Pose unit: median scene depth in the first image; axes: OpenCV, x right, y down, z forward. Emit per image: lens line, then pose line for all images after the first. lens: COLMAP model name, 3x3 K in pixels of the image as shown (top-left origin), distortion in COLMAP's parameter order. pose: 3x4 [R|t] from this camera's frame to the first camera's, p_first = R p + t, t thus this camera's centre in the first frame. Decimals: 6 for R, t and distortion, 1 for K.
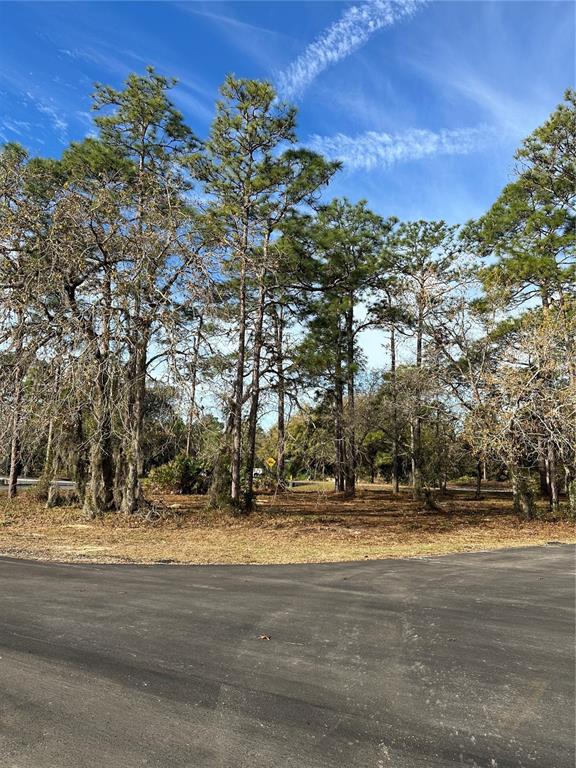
lens RADIAL K [[537.6, 0, 288.0], [0, 537.6, 384.0], [0, 0, 1]] dist [0.000357, -0.000004]
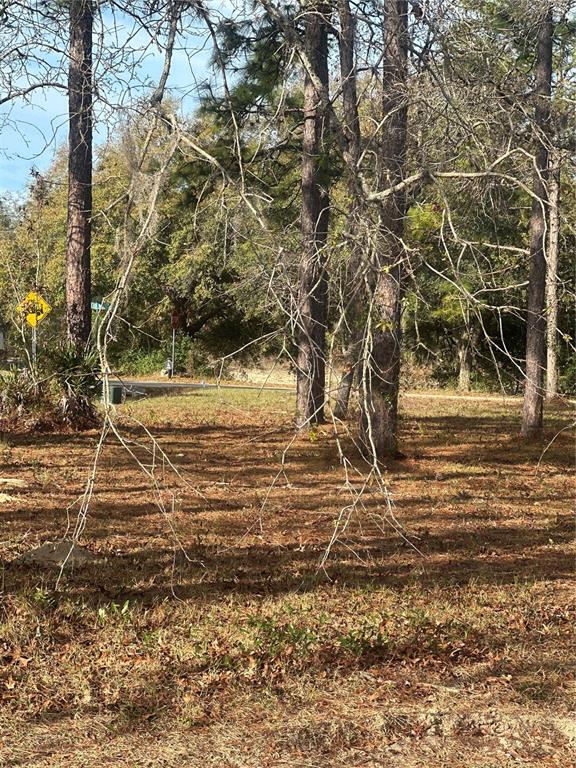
lens RADIAL K [[1728.1, 0, 288.0], [0, 1728.1, 384.0], [0, 0, 1]] dist [-0.020313, 0.024645]
pose [[0.992977, 0.002246, 0.118285, -0.010282], [-0.023898, 0.983017, 0.181952, 0.028028], [-0.115867, -0.183501, 0.976167, 0.176235]]
